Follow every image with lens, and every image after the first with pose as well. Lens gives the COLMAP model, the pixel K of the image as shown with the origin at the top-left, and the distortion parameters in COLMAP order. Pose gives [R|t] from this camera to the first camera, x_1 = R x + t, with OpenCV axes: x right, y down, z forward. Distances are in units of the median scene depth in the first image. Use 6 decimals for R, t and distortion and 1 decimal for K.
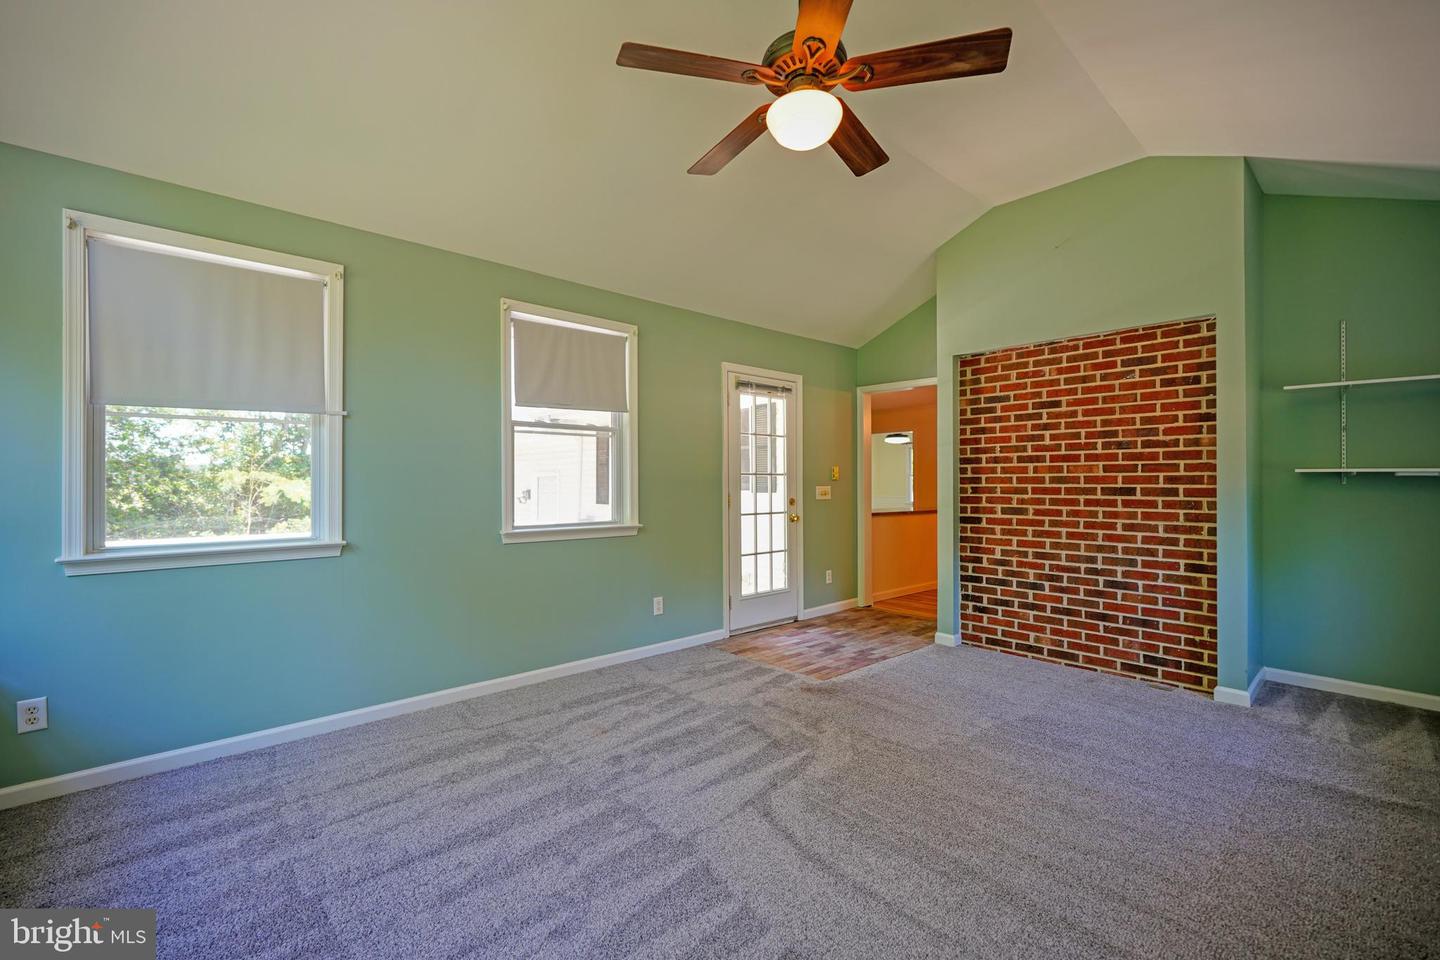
lens RADIAL K [[603.0, 0, 708.3], [0, 603.0, 485.3], [0, 0, 1]] dist [-0.010082, 0.004287]
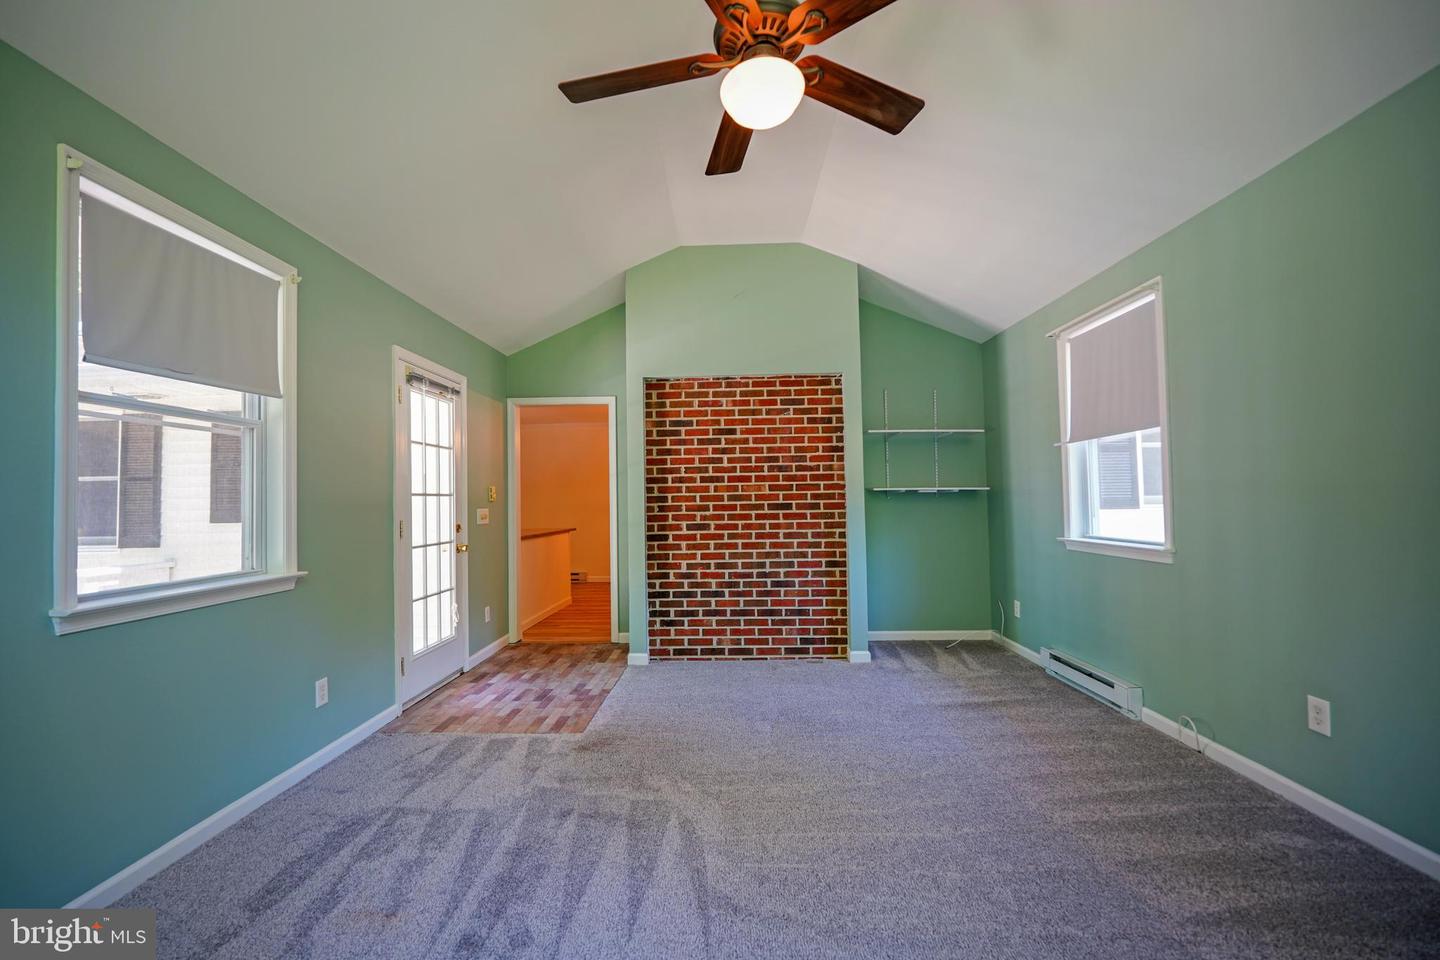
lens RADIAL K [[603.0, 0, 725.0], [0, 603.0, 484.4], [0, 0, 1]] dist [-0.010082, 0.004287]
pose [[0.697728, 0.006619, 0.716332, -0.261284], [0.020763, 0.999350, -0.029458, -0.001032], [-0.716062, 0.035427, 0.697137, 0.221473]]
